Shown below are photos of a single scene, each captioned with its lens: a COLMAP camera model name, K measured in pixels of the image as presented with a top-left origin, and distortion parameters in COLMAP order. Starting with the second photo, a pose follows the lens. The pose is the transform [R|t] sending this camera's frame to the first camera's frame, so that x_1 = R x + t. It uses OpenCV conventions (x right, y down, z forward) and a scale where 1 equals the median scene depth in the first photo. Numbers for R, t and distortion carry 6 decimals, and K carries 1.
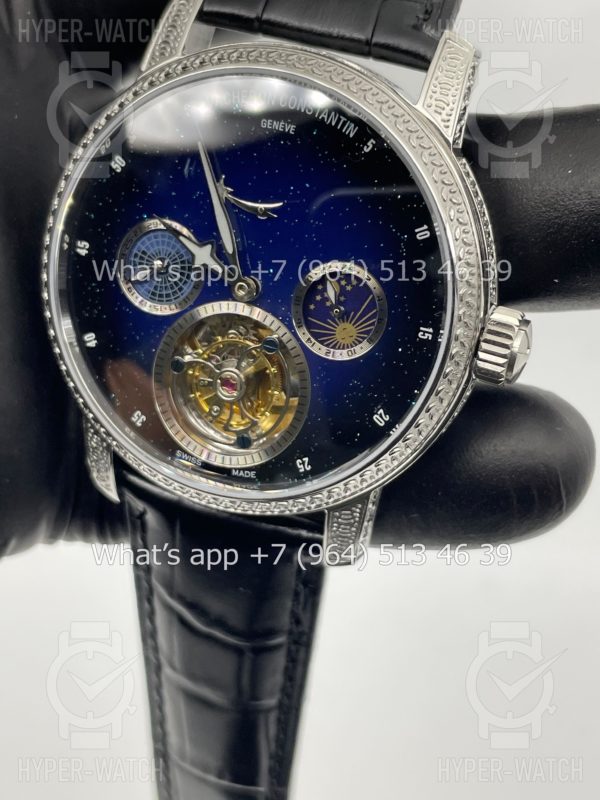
lens RADIAL K [[1262.0, 0, 297.7], [0, 1262.0, 401.4], [0, 0, 1]] dist [0.099546, 0.000000]
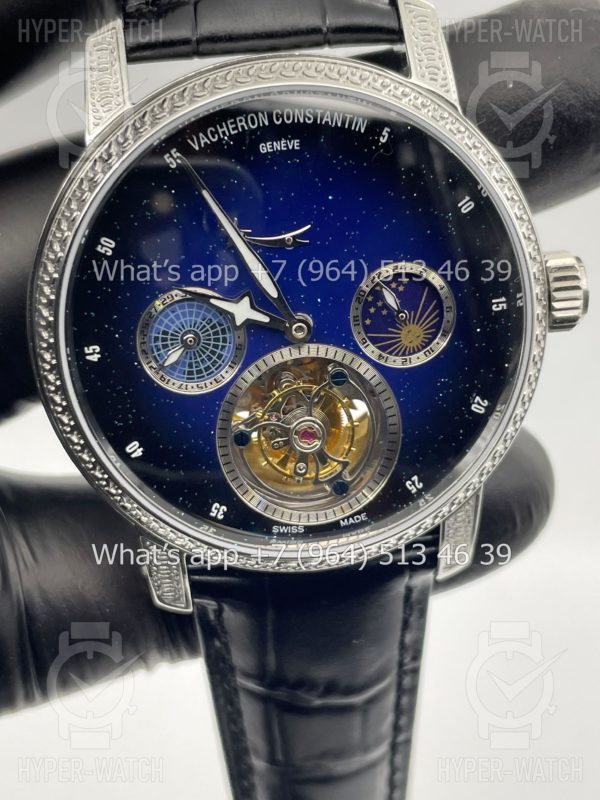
lens RADIAL K [[1262.0, 0, 298.7], [0, 1262.0, 398.5], [0, 0, 1]] dist [0.099546, 0.000000]
pose [[0.865531, -0.369322, 0.338316, -0.361399], [0.363555, 0.927884, 0.082822, -0.116754], [-0.344506, 0.051312, 0.937381, 0.158450]]
